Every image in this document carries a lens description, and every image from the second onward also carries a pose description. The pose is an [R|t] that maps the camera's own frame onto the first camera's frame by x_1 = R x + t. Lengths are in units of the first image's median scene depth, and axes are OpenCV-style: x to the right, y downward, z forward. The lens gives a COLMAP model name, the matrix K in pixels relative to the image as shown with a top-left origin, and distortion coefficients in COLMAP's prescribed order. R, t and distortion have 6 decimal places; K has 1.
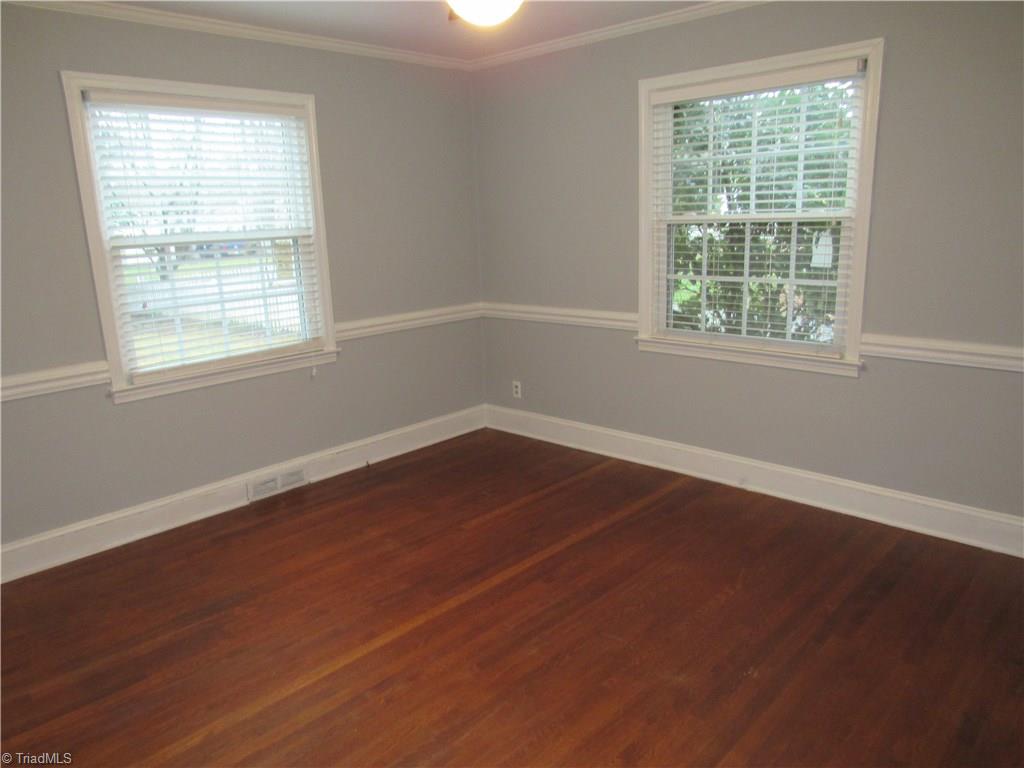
lens RADIAL K [[735.8, 0, 512.0], [0, 735.8, 384.0], [0, 0, 1]] dist [-0.005311, 0.000172]
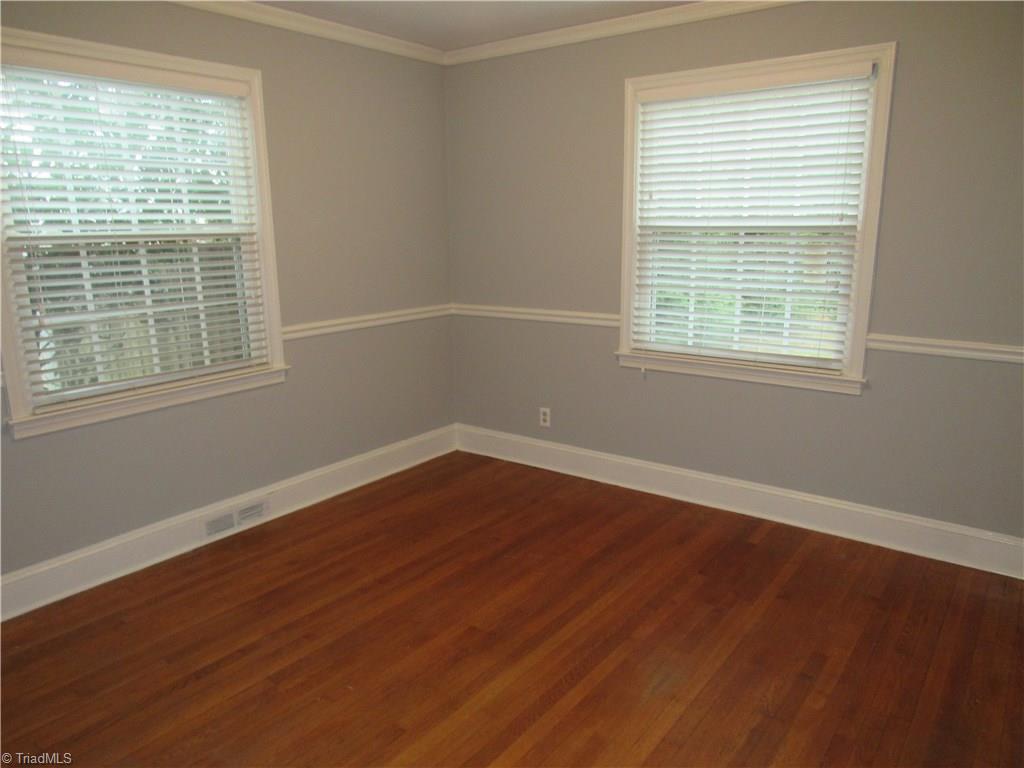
lens RADIAL K [[719.6, 0, 514.0], [0, 719.6, 363.9], [0, 0, 1]] dist [0.053568, -0.000326]
pose [[0.987149, 0.000180, 0.159804, -0.113553], [0.004807, 0.999513, -0.030819, -0.020099], [-0.159732, 0.031191, 0.986668, 0.115849]]
